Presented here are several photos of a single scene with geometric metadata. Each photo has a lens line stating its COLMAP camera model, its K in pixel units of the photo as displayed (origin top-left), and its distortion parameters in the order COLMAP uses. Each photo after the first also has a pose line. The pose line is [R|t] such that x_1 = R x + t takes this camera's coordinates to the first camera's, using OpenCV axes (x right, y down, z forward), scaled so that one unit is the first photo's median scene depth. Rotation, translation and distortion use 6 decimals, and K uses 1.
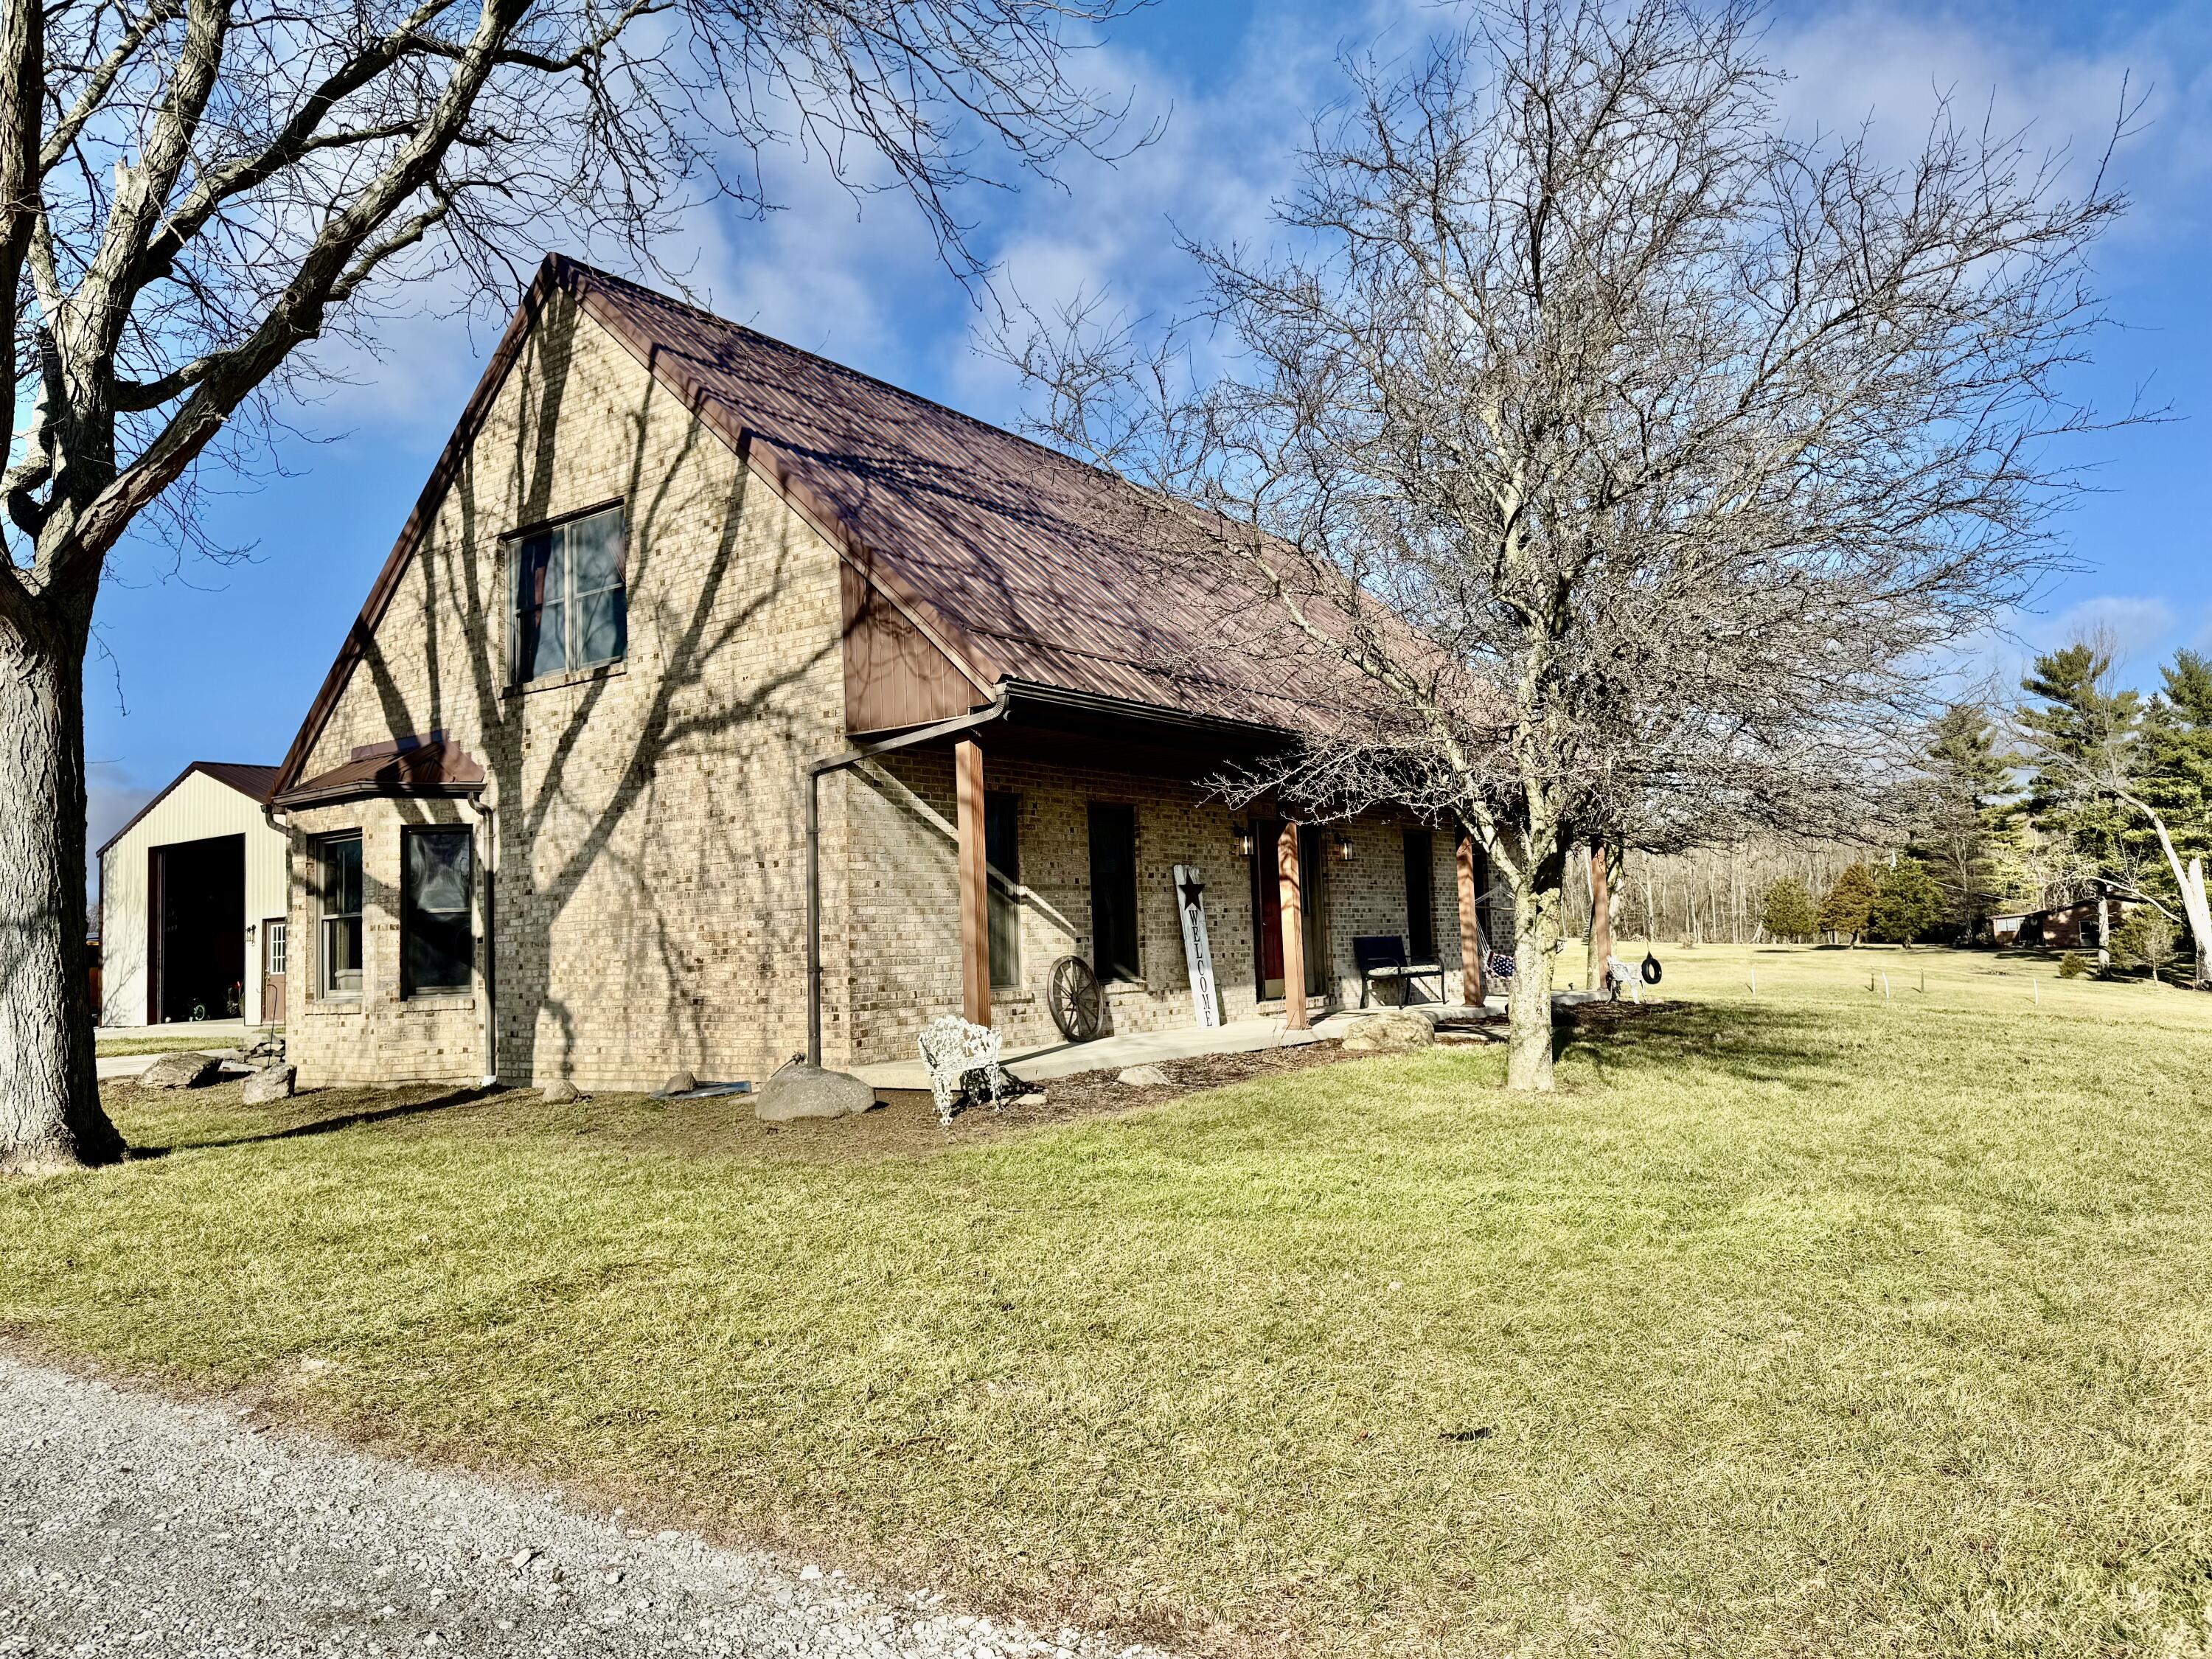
lens RADIAL K [[1549.7, 0, 1107.9], [0, 1549.7, 826.5], [0, 0, 1]] dist [0.010473, -0.016409]
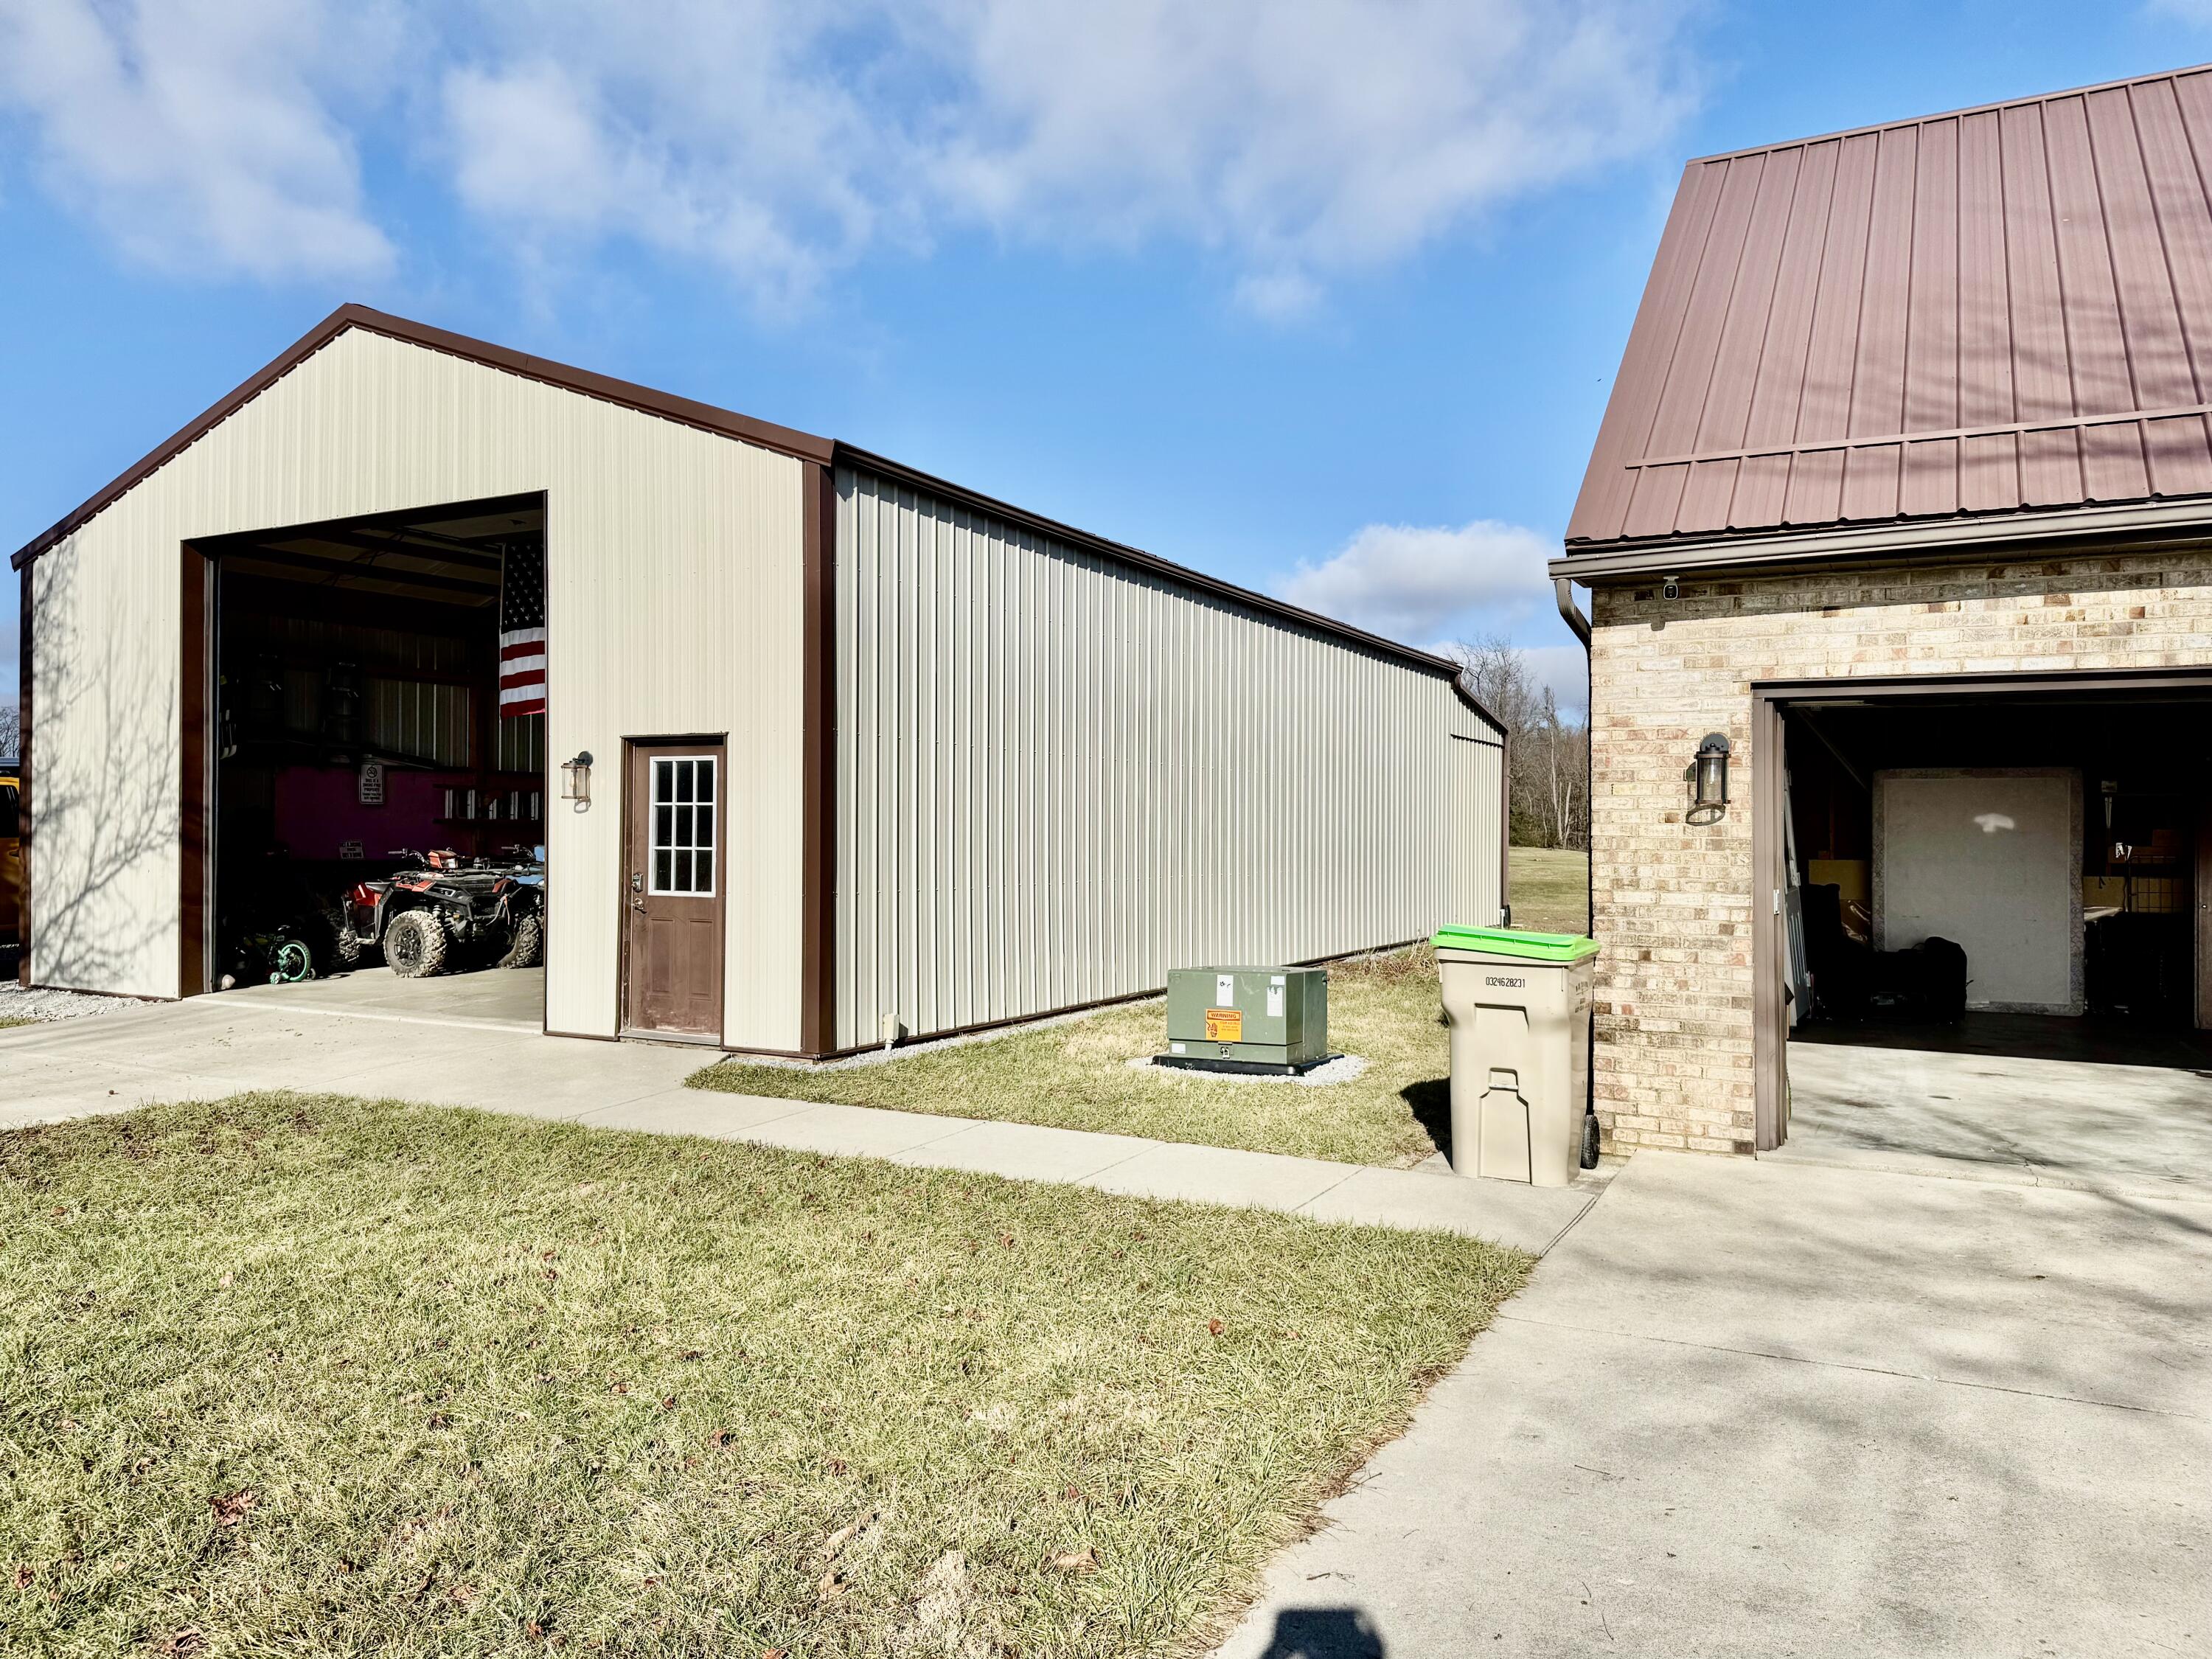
lens RADIAL K [[1549.7, 0, 1104.5], [0, 1549.7, 830.6], [0, 0, 1]] dist [0.010473, -0.016409]
pose [[0.992128, 0.048623, 0.115403, -0.431771], [-0.057061, 0.995844, 0.070983, 0.045105], [-0.111472, -0.077009, 0.990779, 0.587855]]
